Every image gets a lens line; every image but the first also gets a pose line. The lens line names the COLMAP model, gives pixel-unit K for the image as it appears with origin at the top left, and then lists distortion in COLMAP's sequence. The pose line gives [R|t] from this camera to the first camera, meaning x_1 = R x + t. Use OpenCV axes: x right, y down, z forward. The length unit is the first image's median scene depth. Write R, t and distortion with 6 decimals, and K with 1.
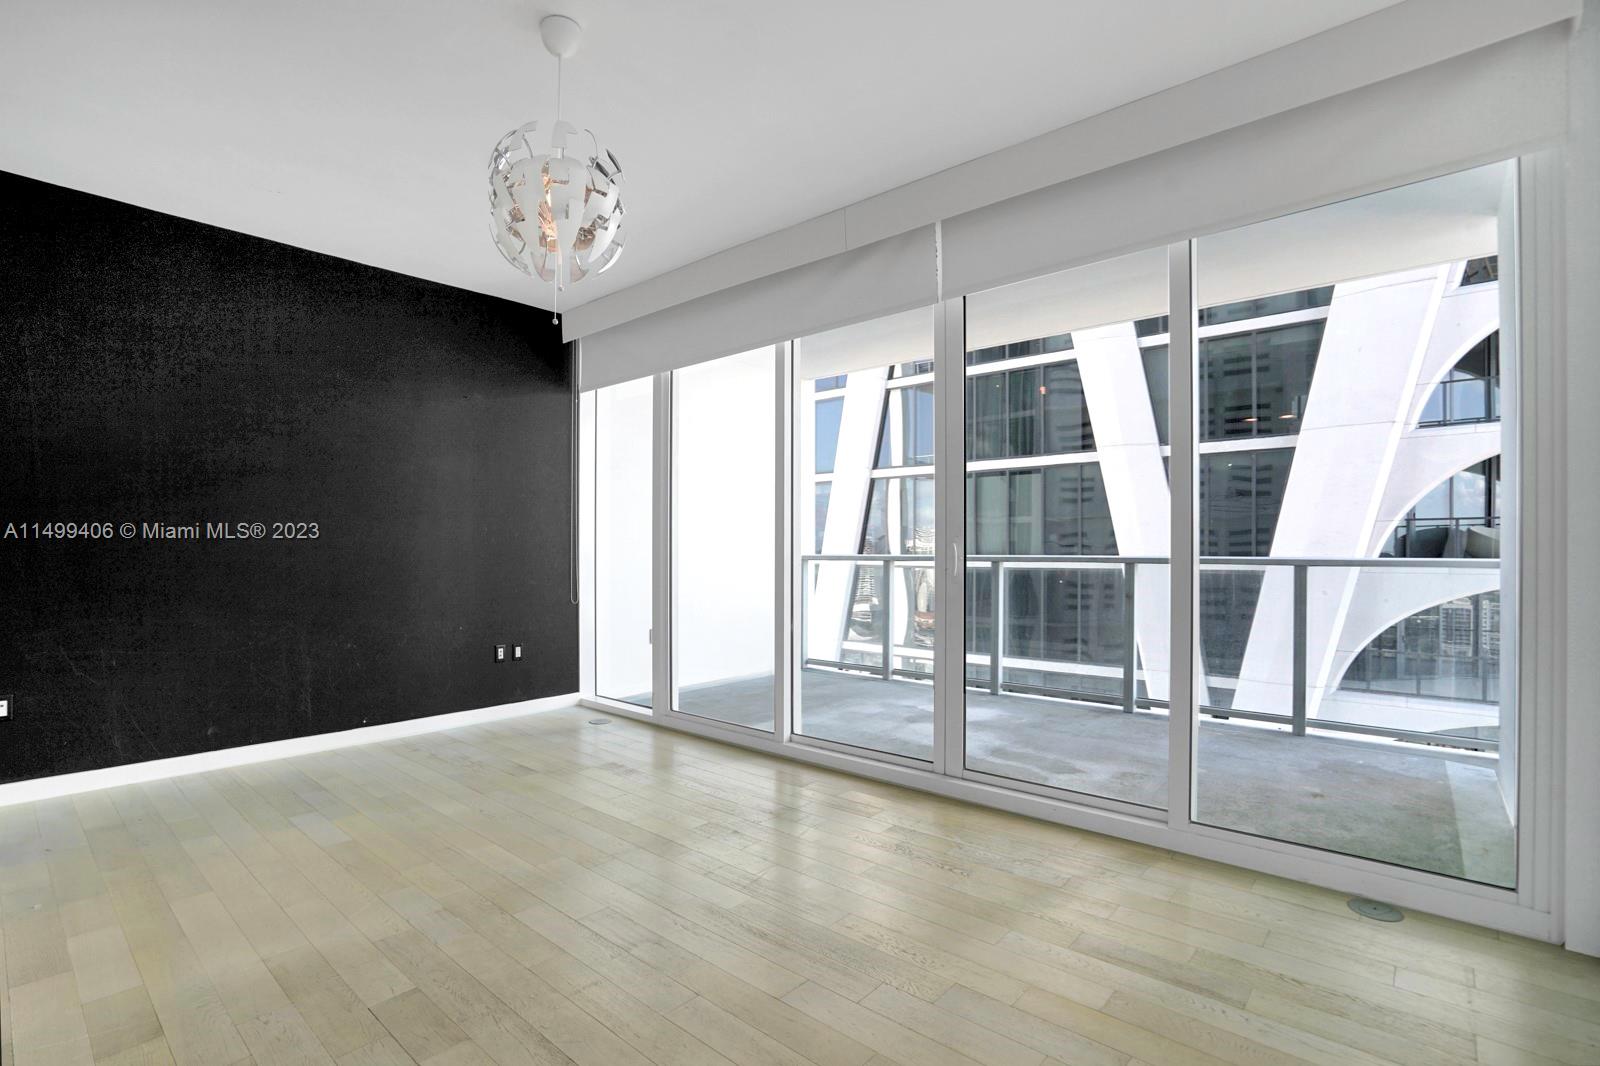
lens RADIAL K [[754.5, 0, 794.5], [0, 754.5, 550.7], [0, 0, 1]] dist [-0.057256, 0.024382]
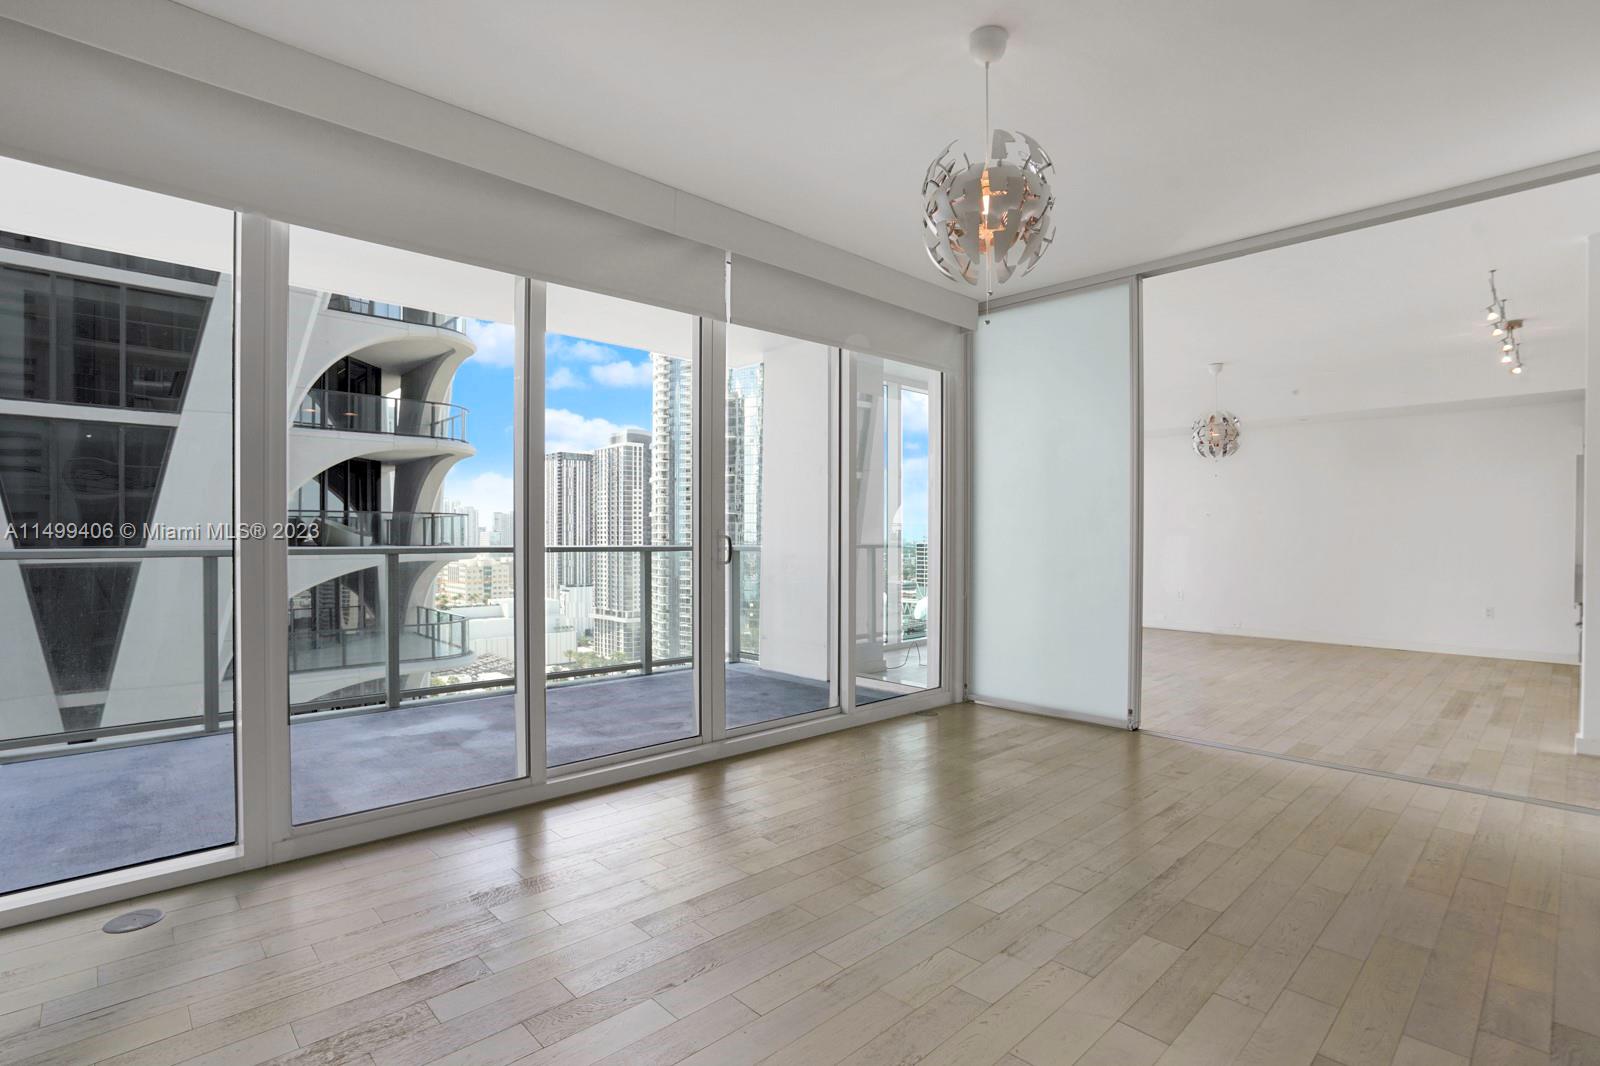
lens RADIAL K [[754.5, 0, 794.5], [0, 754.5, 550.7], [0, 0, 1]] dist [-0.057256, 0.024382]
pose [[0.091535, -0.013372, 0.995712, -0.190788], [-0.003027, 0.999901, 0.013706, -0.000817], [-0.995797, -0.004268, 0.091486, 0.162725]]
